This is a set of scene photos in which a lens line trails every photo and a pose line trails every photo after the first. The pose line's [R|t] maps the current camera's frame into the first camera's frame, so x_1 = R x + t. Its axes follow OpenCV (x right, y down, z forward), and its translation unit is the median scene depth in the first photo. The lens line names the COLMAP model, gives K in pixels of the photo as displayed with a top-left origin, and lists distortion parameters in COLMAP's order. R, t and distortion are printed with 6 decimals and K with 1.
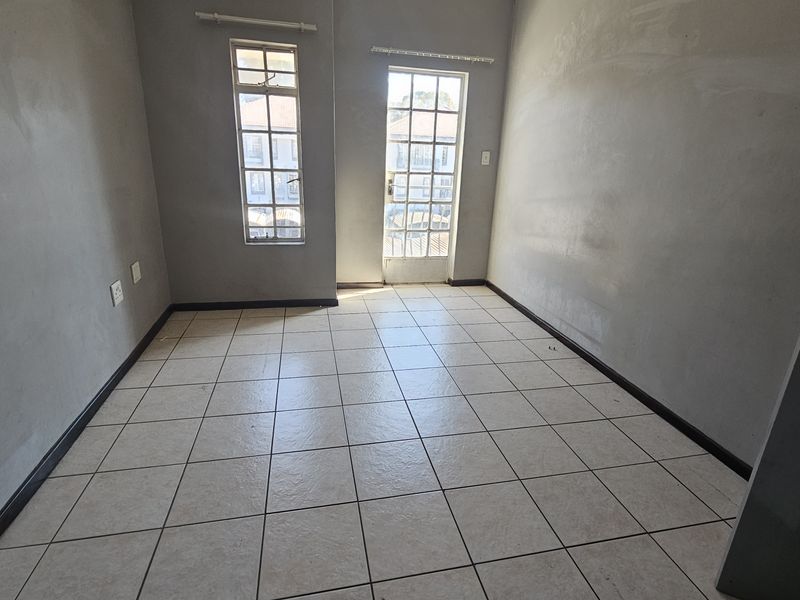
lens RADIAL K [[434.0, 0, 406.6], [0, 434.0, 292.9], [0, 0, 1]] dist [0.003070, -0.000069]
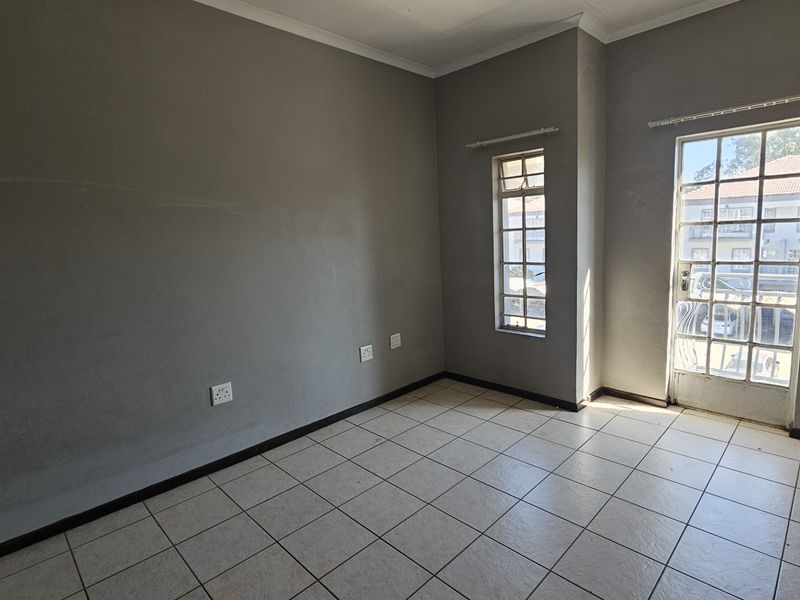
lens RADIAL K [[434.0, 0, 406.6], [0, 434.0, 292.9], [0, 0, 1]] dist [0.003070, -0.000069]
pose [[0.542792, 0.051640, -0.838278, 0.410568], [-0.196096, 0.978313, -0.066707, -0.087161], [0.816654, 0.200591, 0.541147, 0.213821]]
